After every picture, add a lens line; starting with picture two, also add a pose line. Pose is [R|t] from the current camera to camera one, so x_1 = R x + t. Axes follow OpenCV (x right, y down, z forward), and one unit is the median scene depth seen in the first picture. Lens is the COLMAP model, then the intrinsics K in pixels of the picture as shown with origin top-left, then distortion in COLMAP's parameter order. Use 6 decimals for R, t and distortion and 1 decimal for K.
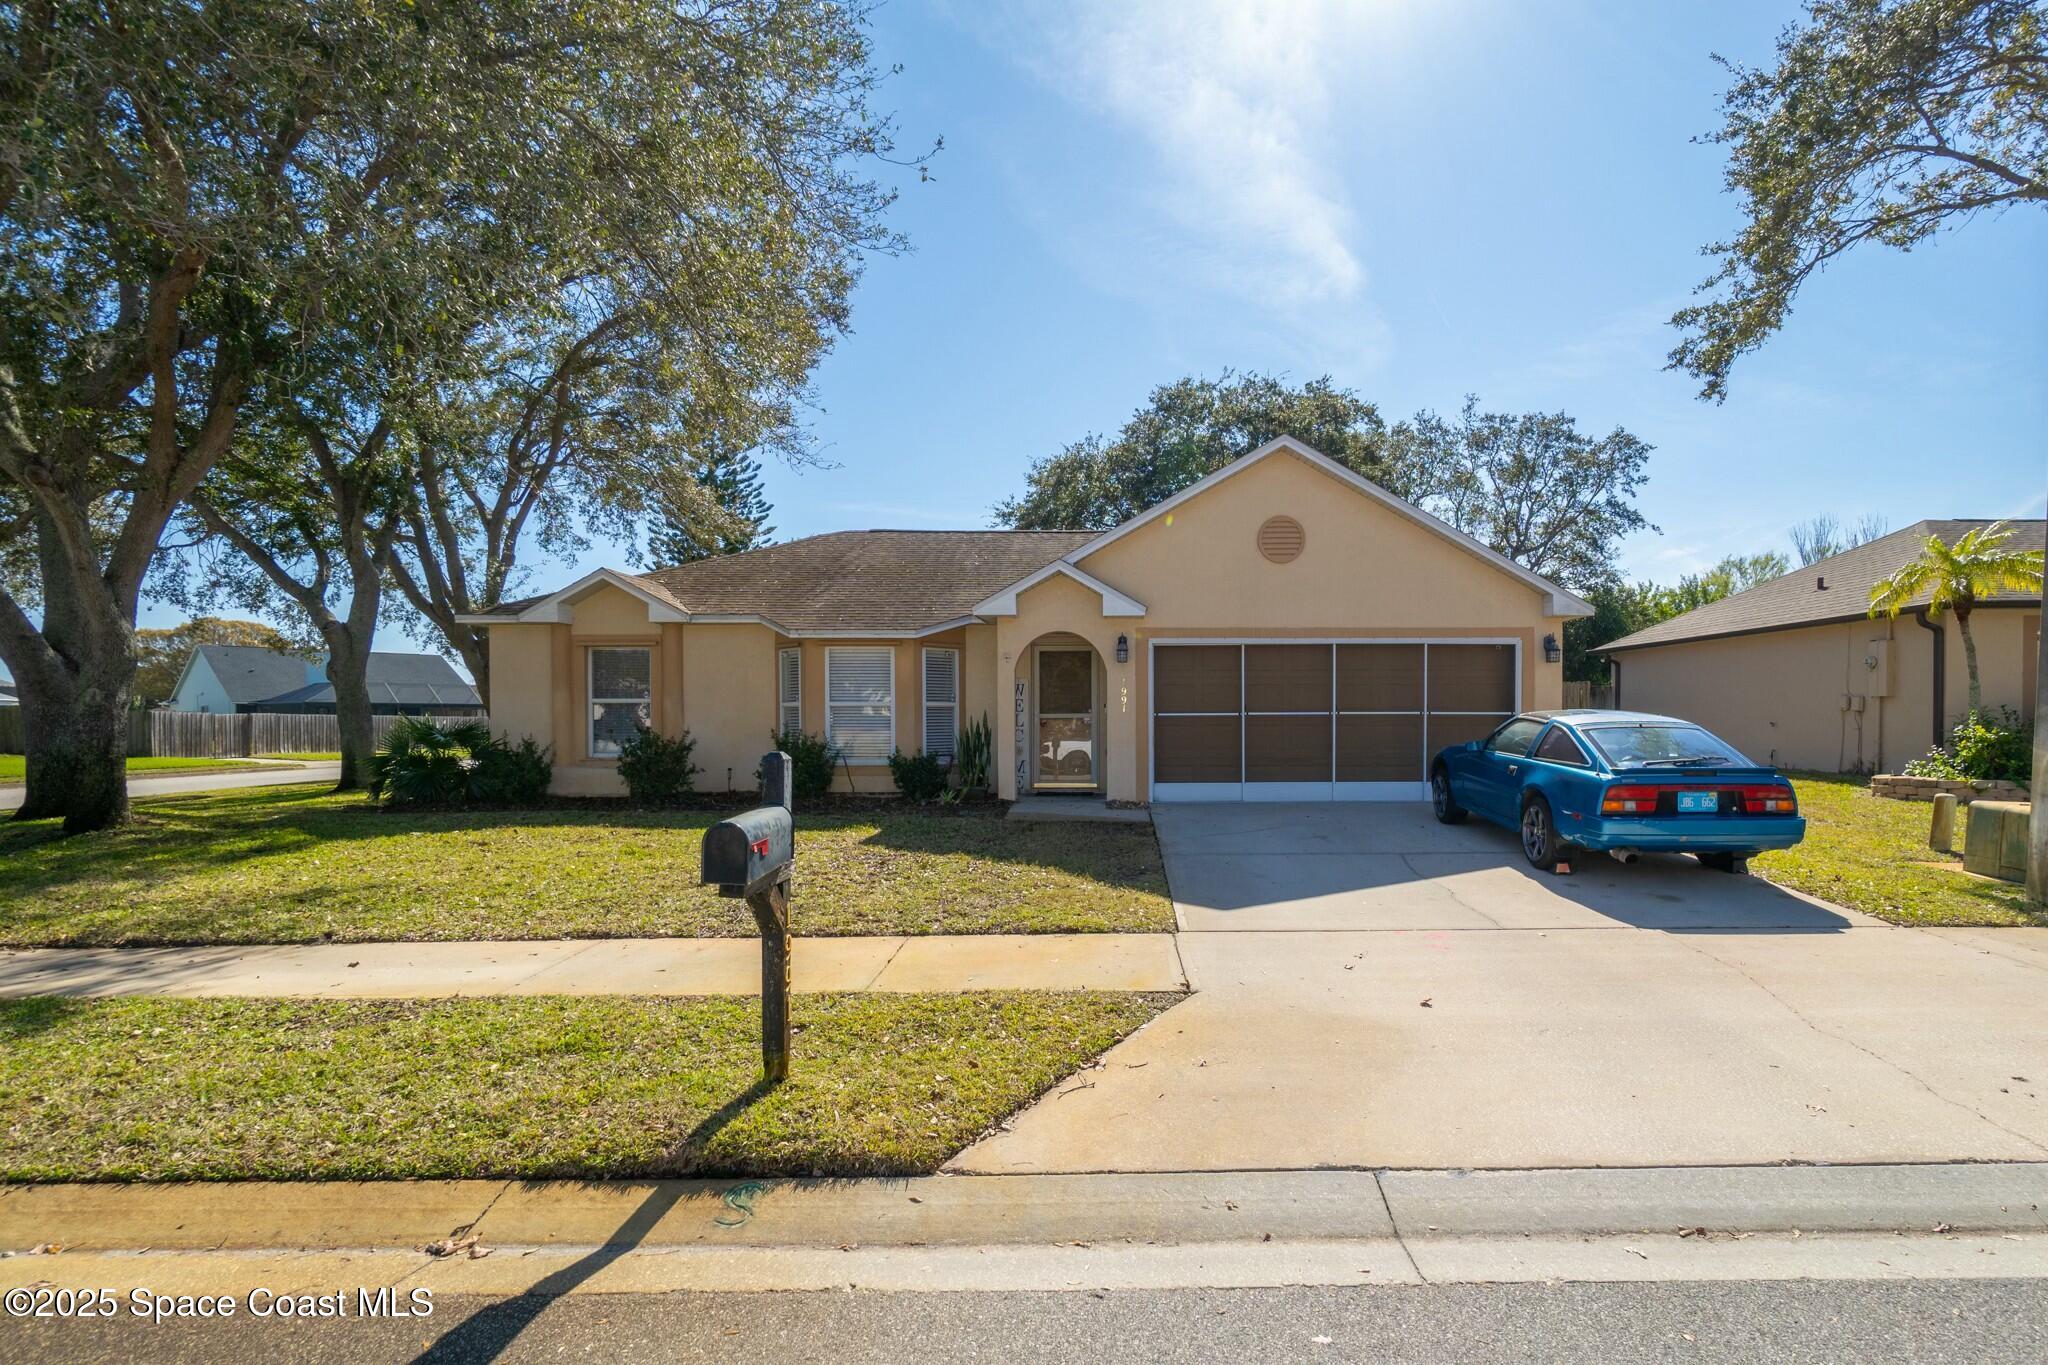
lens RADIAL K [[991.5, 0, 1109.7], [0, 991.5, 725.8], [0, 0, 1]] dist [-0.000686, 0.000080]
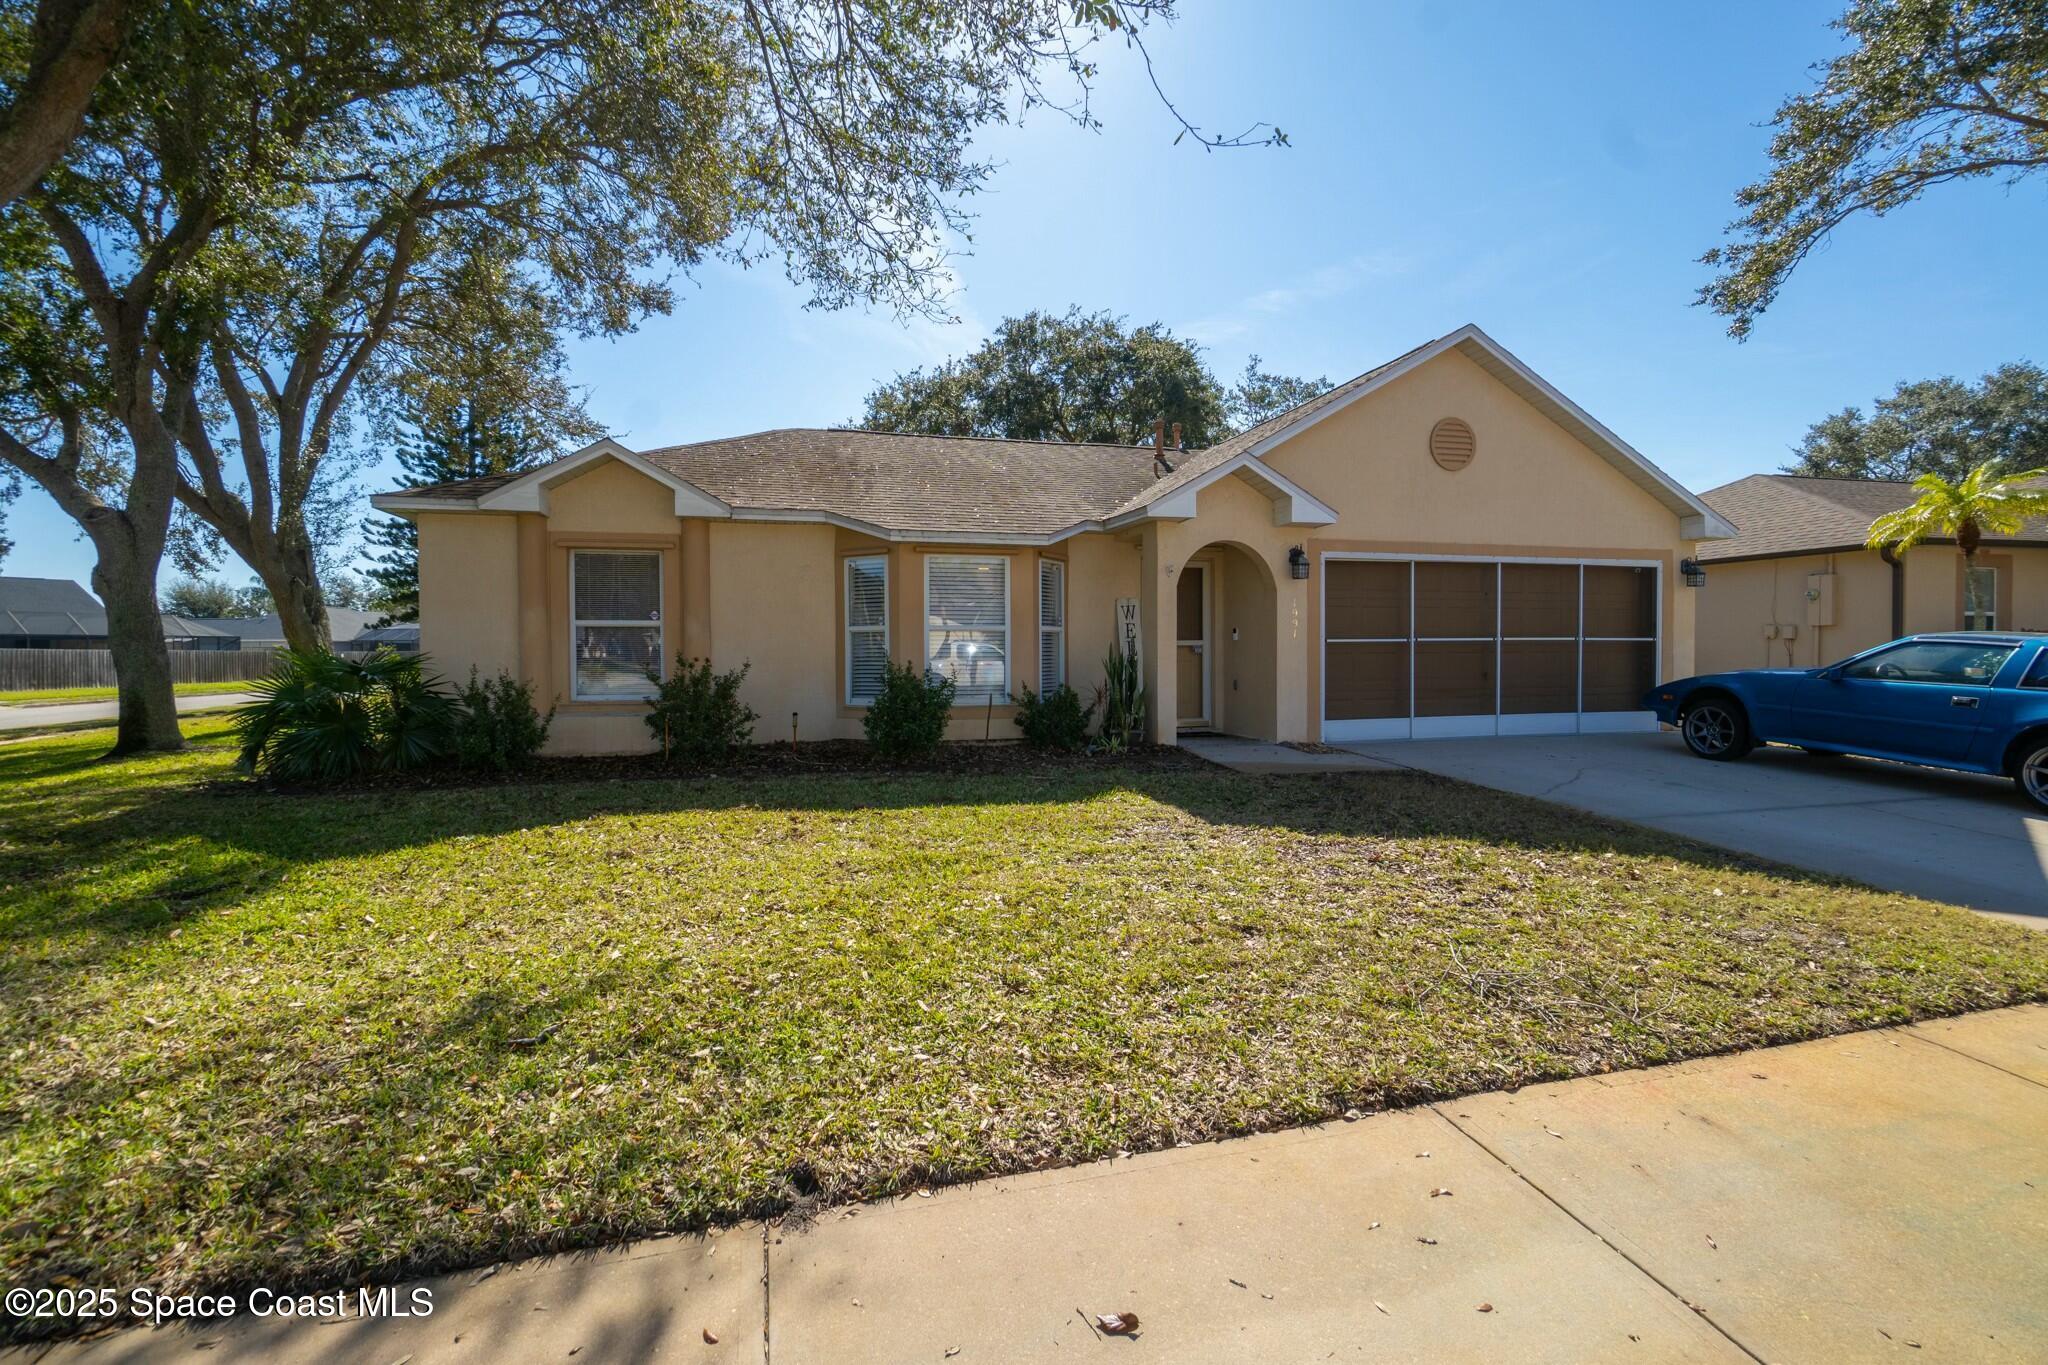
lens RADIAL K [[881.5, 0, 1018.6], [0, 881.5, 671.3], [0, 0, 1]] dist [-0.003517, 0.000144]
pose [[0.970764, -0.008869, 0.239871, -0.383535], [0.005082, 0.999853, 0.016400, 0.001319], [-0.239981, -0.014701, 0.970666, 0.312934]]
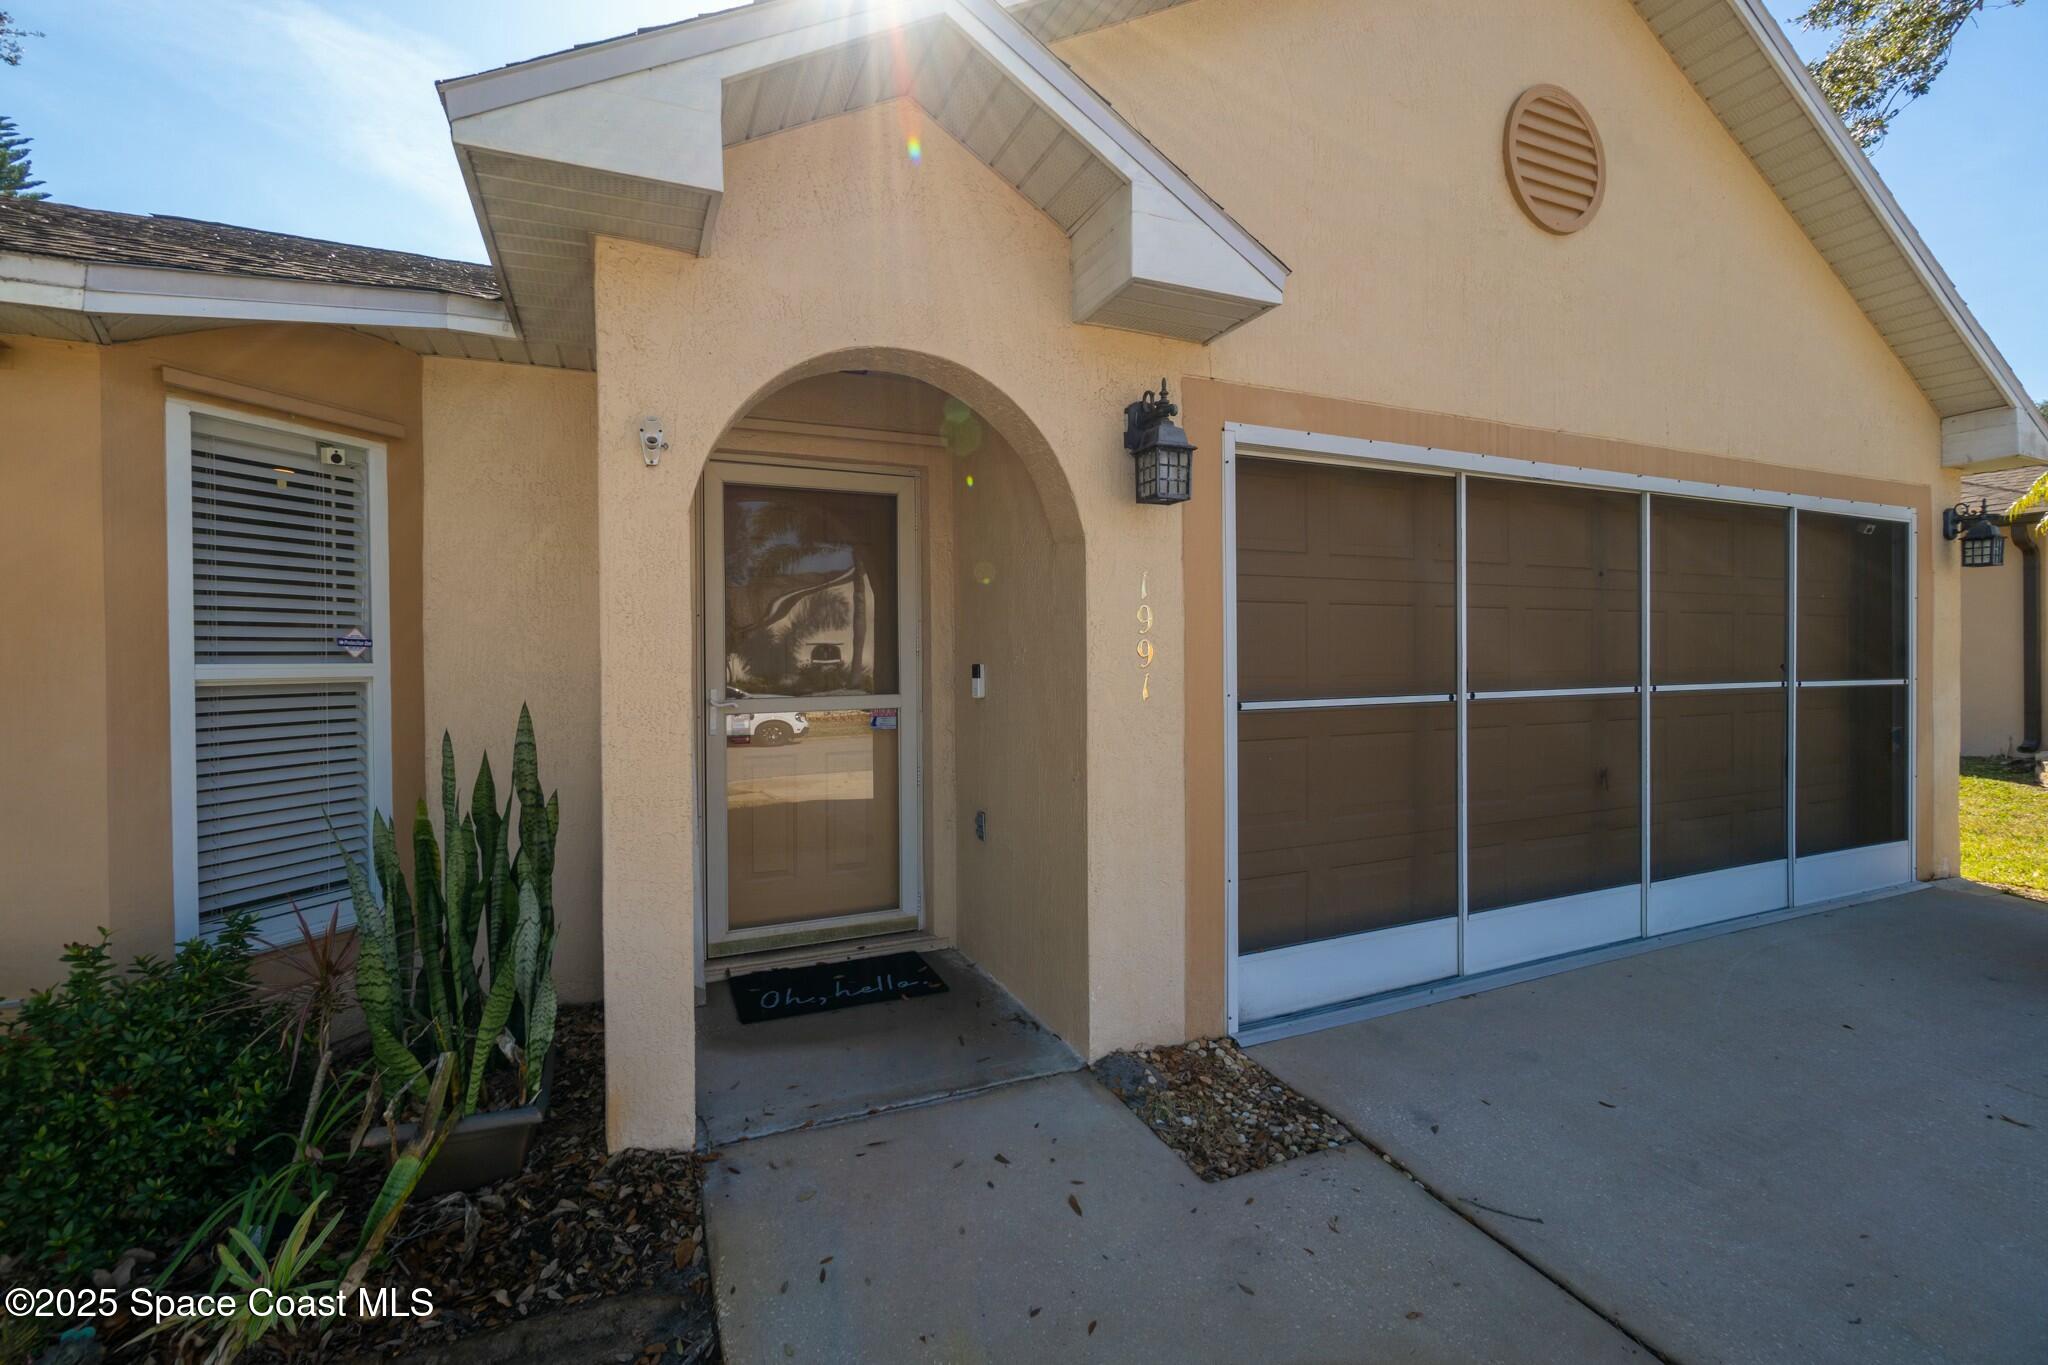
lens RADIAL K [[881.5, 0, 1015.5], [0, 881.5, 668.1], [0, 0, 1]] dist [-0.003517, 0.000144]
pose [[0.919914, -0.009453, 0.392006, -0.101729], [0.008702, 0.999955, 0.003691, -0.022625], [-0.392024, 0.000016, 0.919955, 0.777618]]
